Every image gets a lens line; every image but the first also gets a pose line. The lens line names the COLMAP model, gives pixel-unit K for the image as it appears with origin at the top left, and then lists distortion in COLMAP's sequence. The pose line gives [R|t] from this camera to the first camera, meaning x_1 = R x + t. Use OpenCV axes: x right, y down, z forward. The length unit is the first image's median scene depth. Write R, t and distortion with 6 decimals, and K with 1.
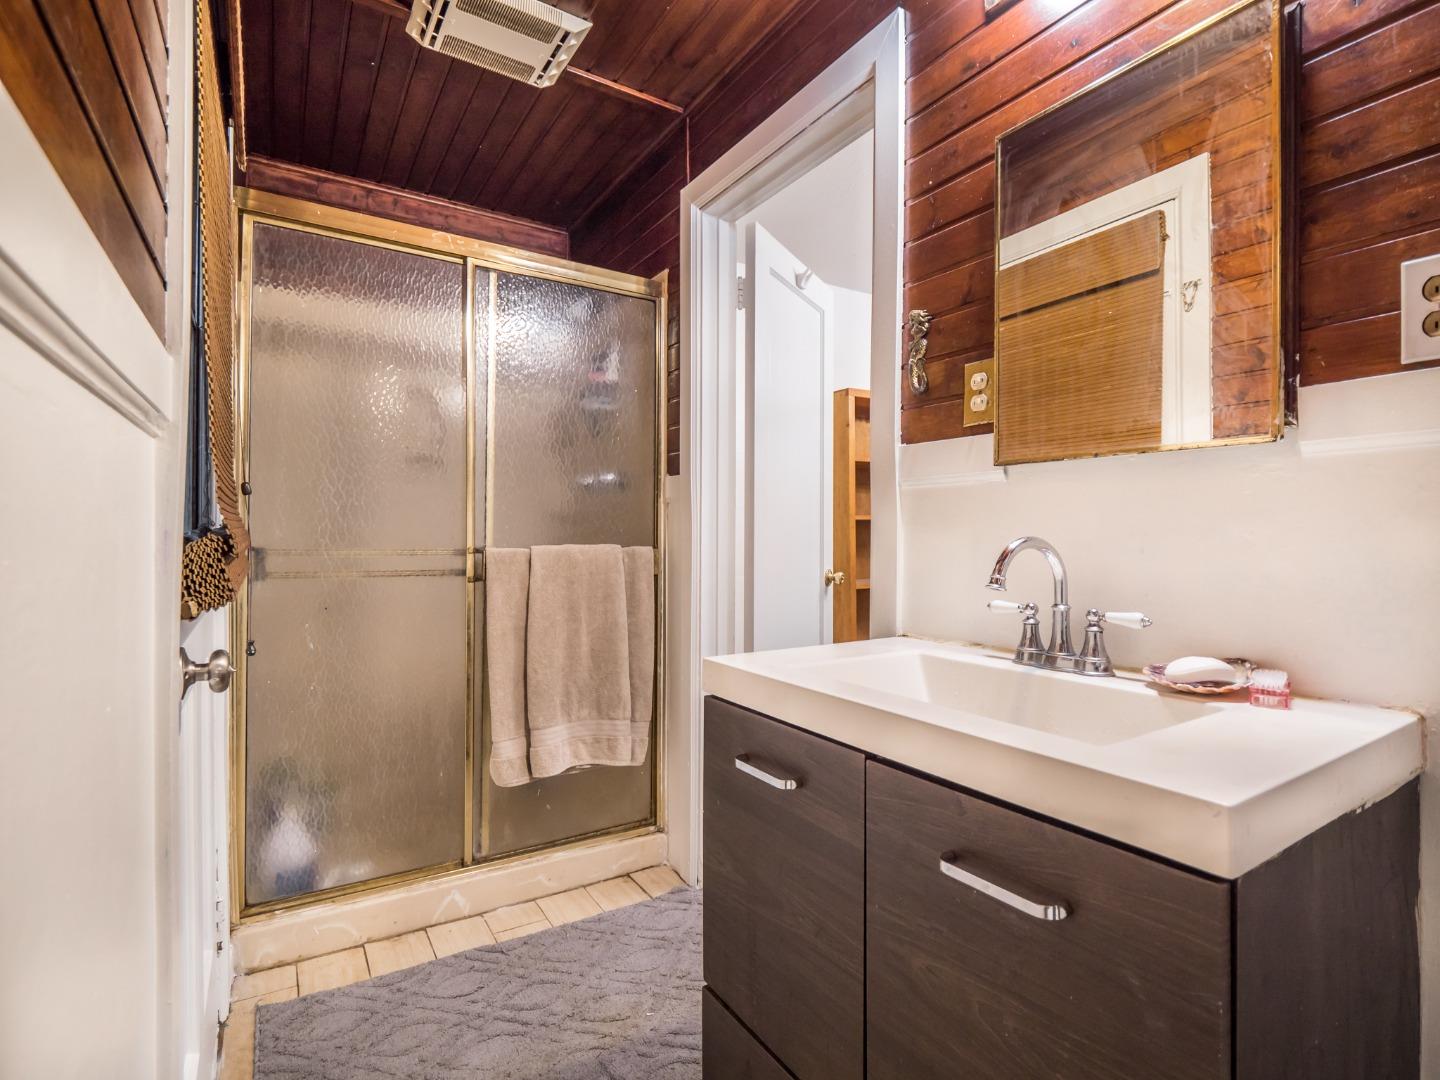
lens RADIAL K [[704.8, 0, 721.7], [0, 704.8, 538.2], [0, 0, 1]] dist [-0.014452, -0.000623]
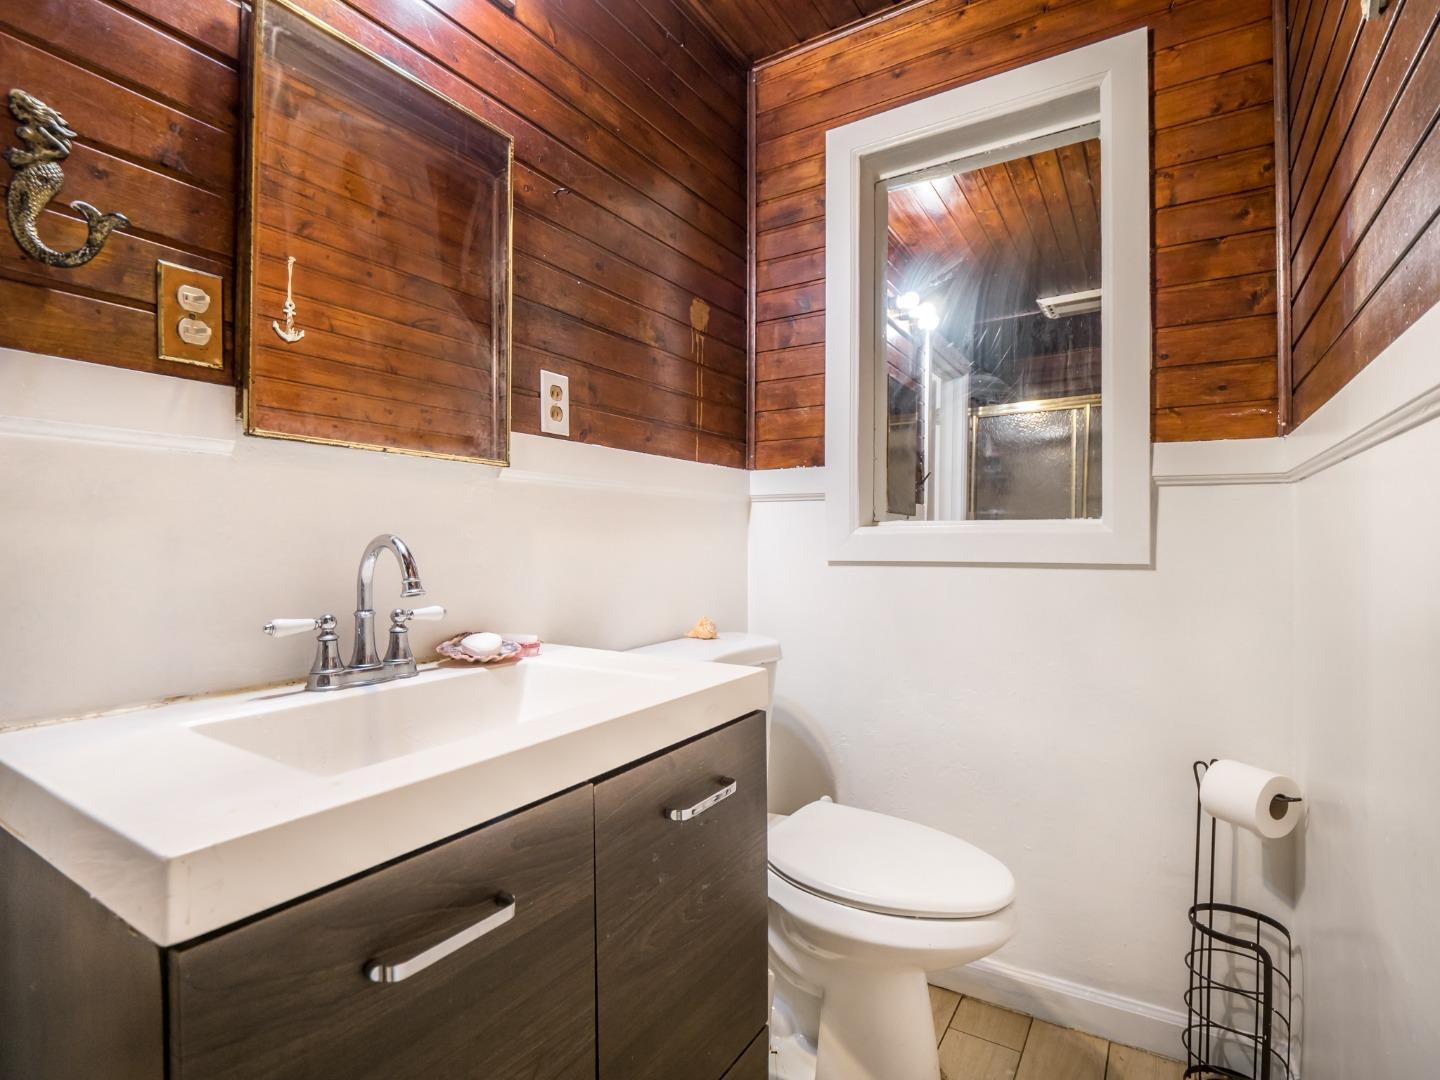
lens RADIAL K [[704.8, 0, 721.1], [0, 704.8, 543.6], [0, 0, 1]] dist [-0.014452, -0.000623]
pose [[-0.426936, -0.004334, 0.904271, -0.478684], [-0.002571, 0.999990, 0.003580, 0.004525], [-0.904278, -0.000796, -0.426943, 0.896122]]
